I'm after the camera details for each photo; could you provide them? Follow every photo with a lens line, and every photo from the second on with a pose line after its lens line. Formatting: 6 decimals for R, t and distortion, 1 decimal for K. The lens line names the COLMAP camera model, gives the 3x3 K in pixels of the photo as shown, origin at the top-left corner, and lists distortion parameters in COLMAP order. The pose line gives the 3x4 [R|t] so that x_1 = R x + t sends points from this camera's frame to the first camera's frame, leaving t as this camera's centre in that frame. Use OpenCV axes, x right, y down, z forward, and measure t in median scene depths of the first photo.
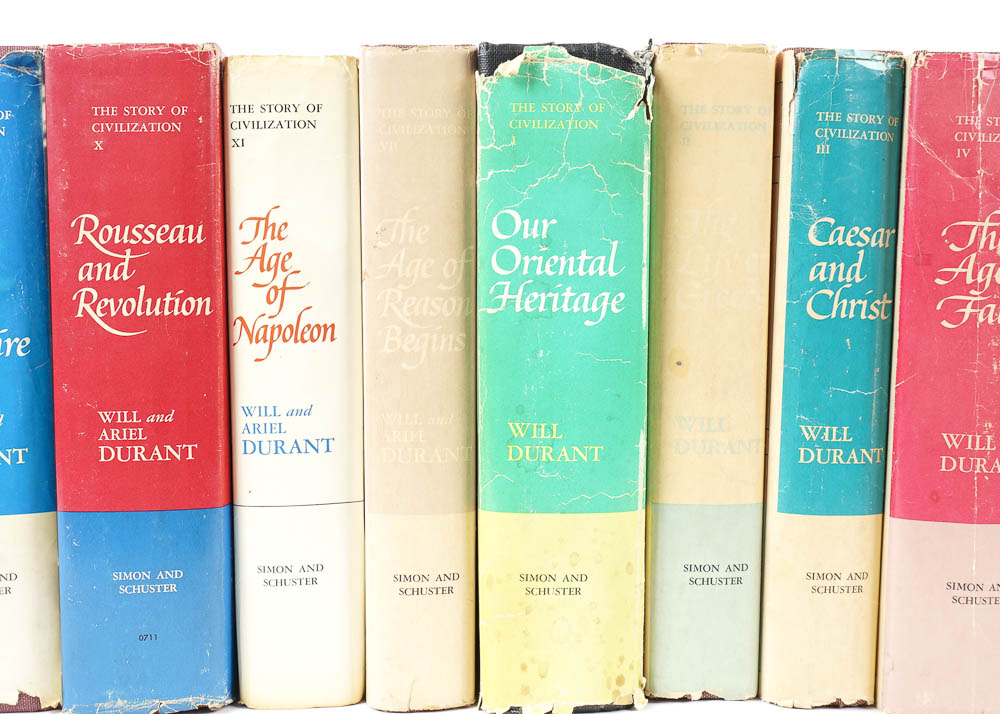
lens RADIAL K [[1270.3, 0, 498.9], [0, 1270.3, 361.3], [0, 0, 1]] dist [0.018940, 0.000000]
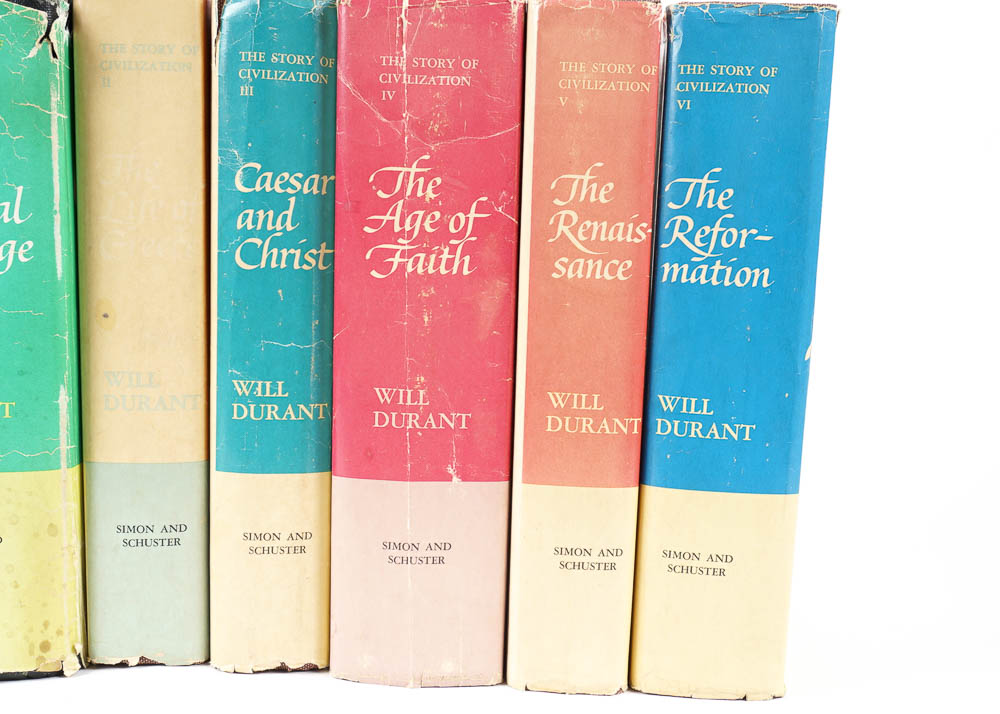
lens RADIAL K [[1270.3, 0, 495.8], [0, 1270.3, 359.4], [0, 0, 1]] dist [0.018940, 0.000000]
pose [[0.999790, -0.001664, 0.020435, 0.419697], [0.001234, 0.999778, 0.021024, 0.014968], [-0.020466, -0.020994, 0.999570, 0.037208]]
